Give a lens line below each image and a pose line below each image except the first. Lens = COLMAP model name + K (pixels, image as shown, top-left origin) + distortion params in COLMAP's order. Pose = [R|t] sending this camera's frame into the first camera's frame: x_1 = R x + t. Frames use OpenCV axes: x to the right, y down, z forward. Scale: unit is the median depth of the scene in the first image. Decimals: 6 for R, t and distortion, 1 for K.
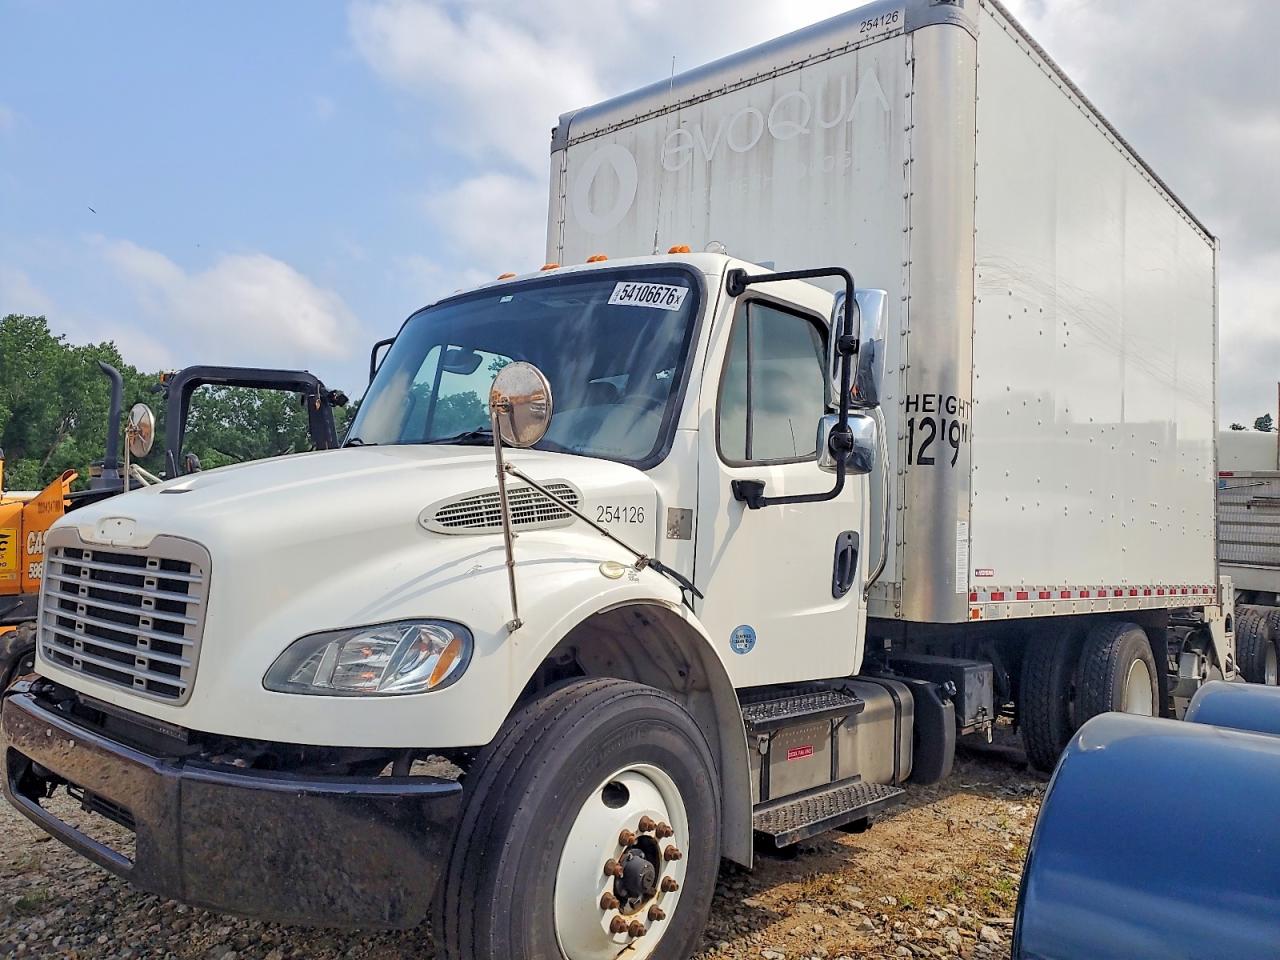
lens RADIAL K [[1003.8, 0, 645.9], [0, 1003.8, 462.3], [0, 0, 1]] dist [0.036209, -0.019999]
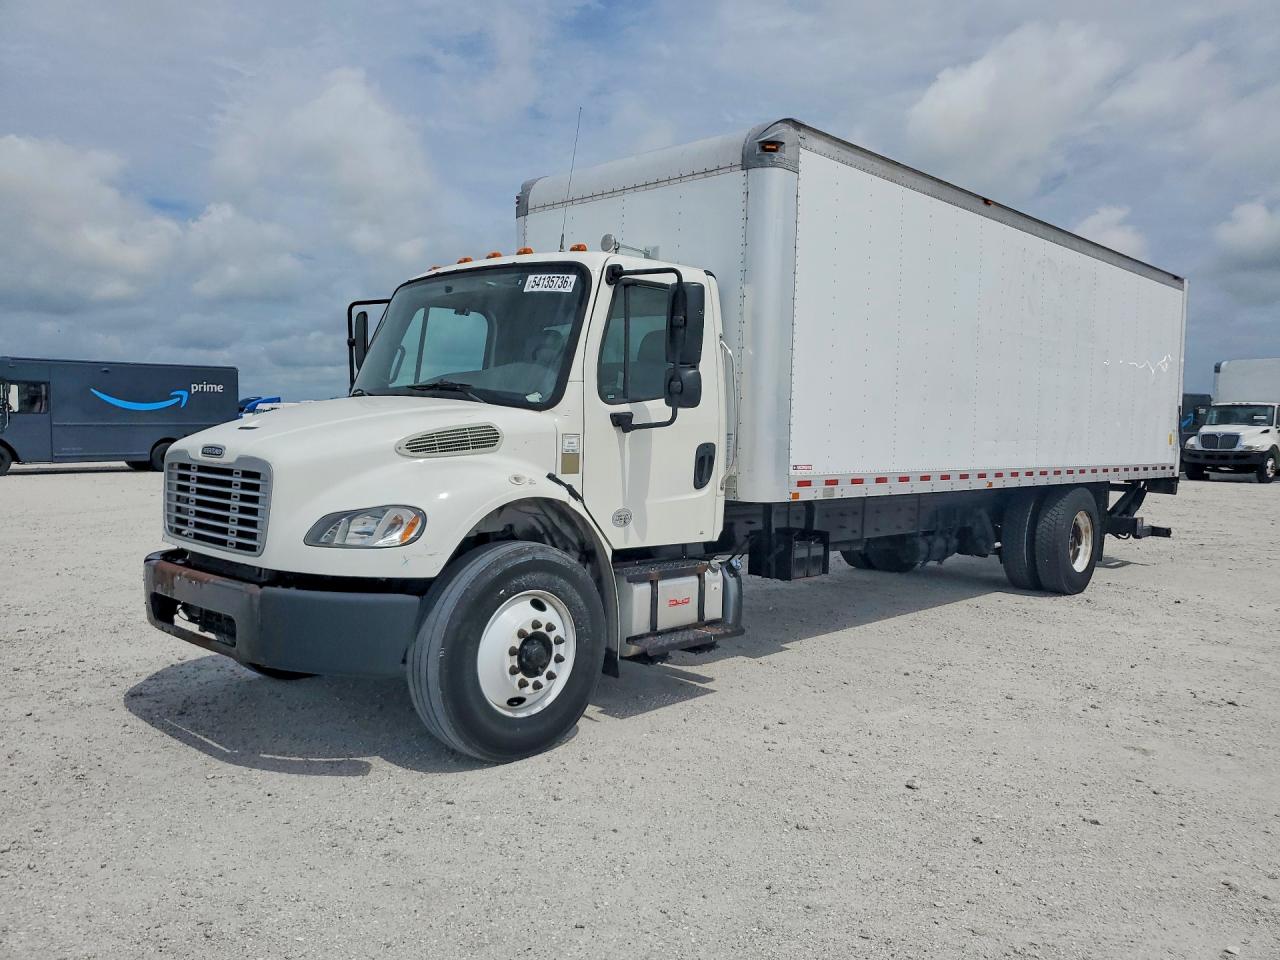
lens RADIAL K [[1003.8, 0, 636.2], [0, 1003.8, 473.3], [0, 0, 1]] dist [0.036209, -0.019999]
pose [[0.999306, -0.010004, -0.035892, 0.175346], [0.014285, 0.992538, 0.121097, -0.069646], [0.034412, -0.121526, 0.991992, -0.473783]]
